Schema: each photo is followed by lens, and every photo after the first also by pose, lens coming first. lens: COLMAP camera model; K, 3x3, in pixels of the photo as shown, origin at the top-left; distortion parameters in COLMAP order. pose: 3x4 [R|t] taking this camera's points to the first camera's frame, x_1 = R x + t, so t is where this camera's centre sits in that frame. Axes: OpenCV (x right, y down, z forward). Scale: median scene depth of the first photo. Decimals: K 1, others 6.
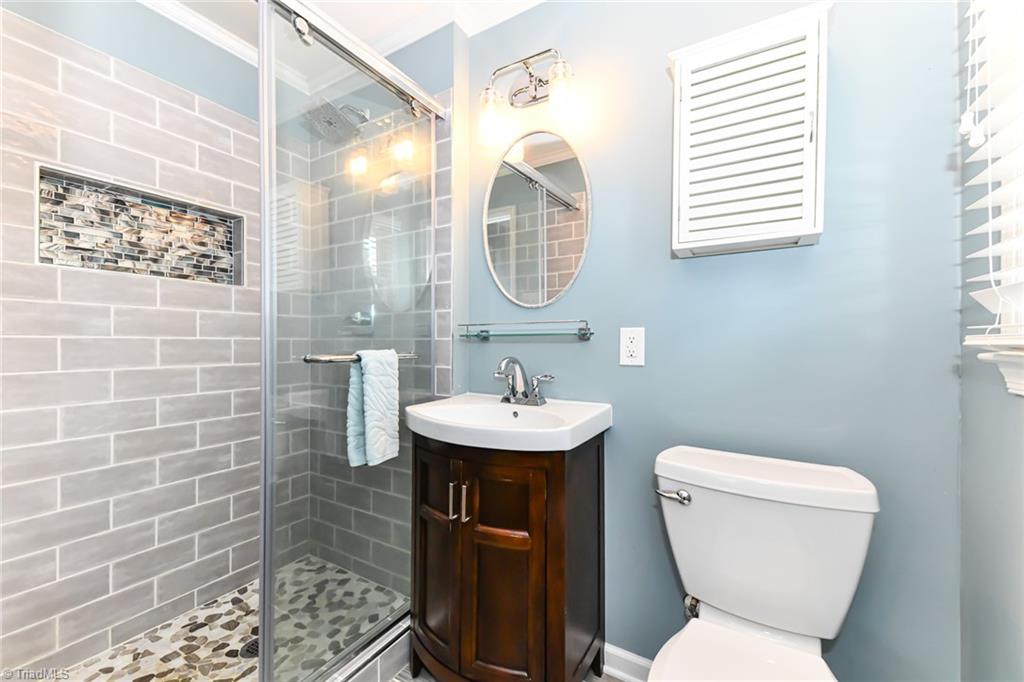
lens RADIAL K [[406.7, 0, 510.8], [0, 406.7, 339.3], [0, 0, 1]] dist [0.022145, -0.007432]
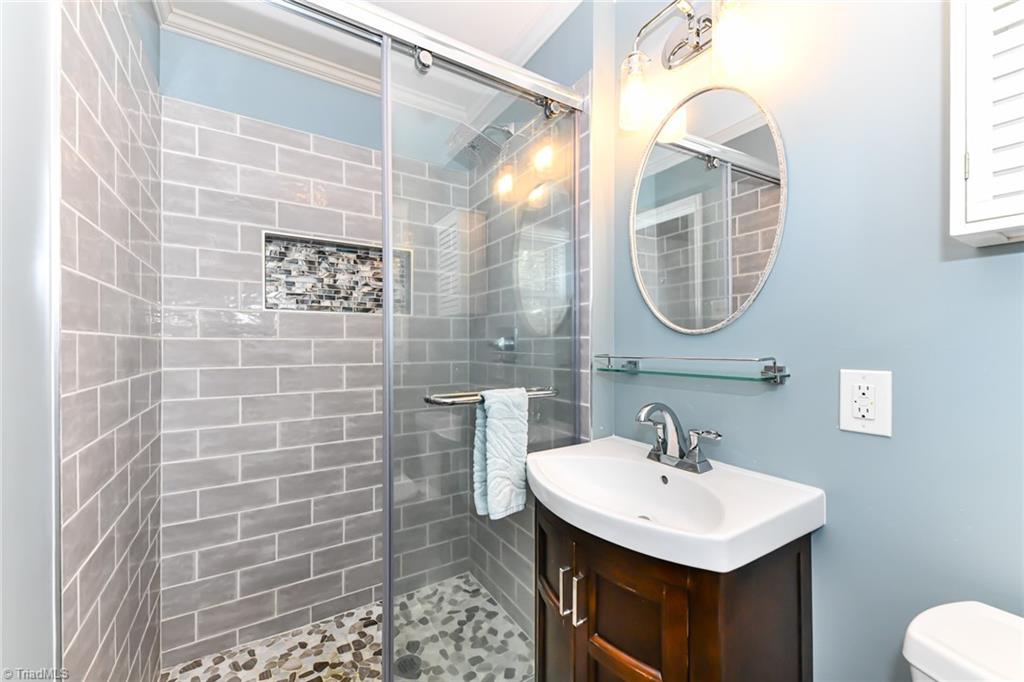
lens RADIAL K [[406.7, 0, 509.8], [0, 406.7, 343.6], [0, 0, 1]] dist [0.022145, -0.007432]
pose [[0.885473, -0.005830, -0.464654, 0.101704], [0.007411, 0.999971, 0.001577, -0.063288], [0.464632, -0.004840, 0.885491, 0.192325]]
